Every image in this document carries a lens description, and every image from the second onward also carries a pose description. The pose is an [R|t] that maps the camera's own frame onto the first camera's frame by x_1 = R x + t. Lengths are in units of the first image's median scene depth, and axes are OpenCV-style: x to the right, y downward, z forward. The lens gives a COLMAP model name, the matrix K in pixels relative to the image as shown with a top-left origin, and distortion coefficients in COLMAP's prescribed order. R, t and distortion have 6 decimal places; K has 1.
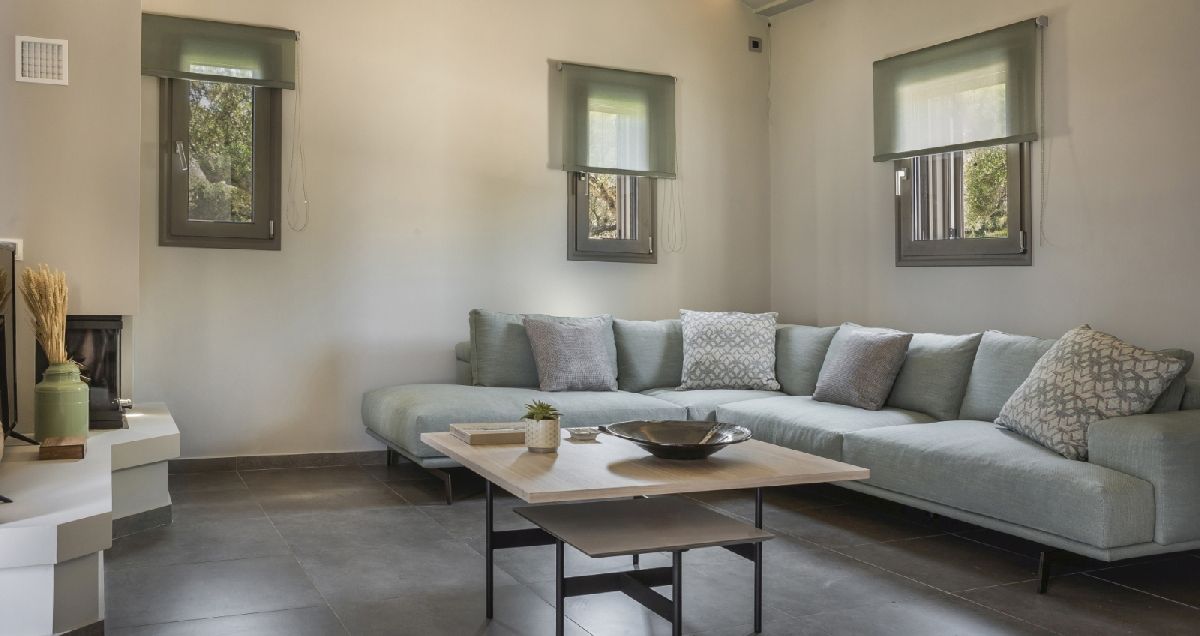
lens RADIAL K [[1016.9, 0, 600.0], [0, 1016.9, 318.0], [0, 0, 1]] dist [-0.069600, 0.003640]
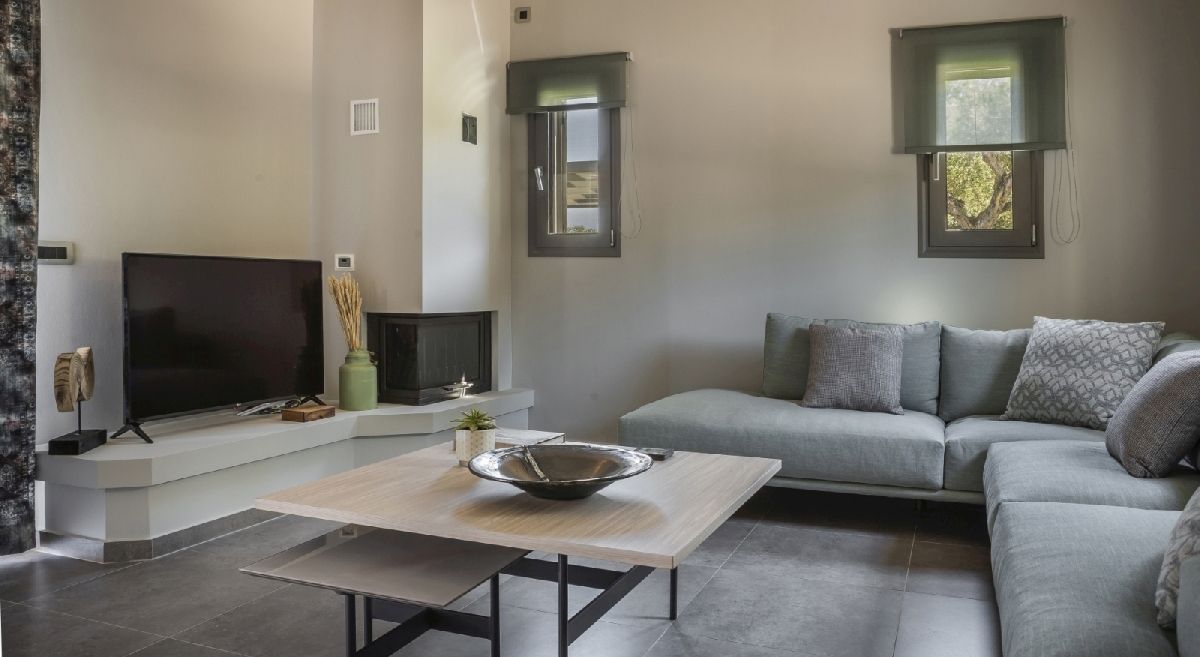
lens RADIAL K [[934.1, 0, 598.6], [0, 934.1, 305.5], [0, 0, 1]] dist [-0.055440, 0.000176]
pose [[0.675223, 0.004324, -0.737601, 0.389623], [-0.017622, 0.999792, -0.010271, -0.003605], [0.737403, 0.019933, 0.675158, 0.291662]]
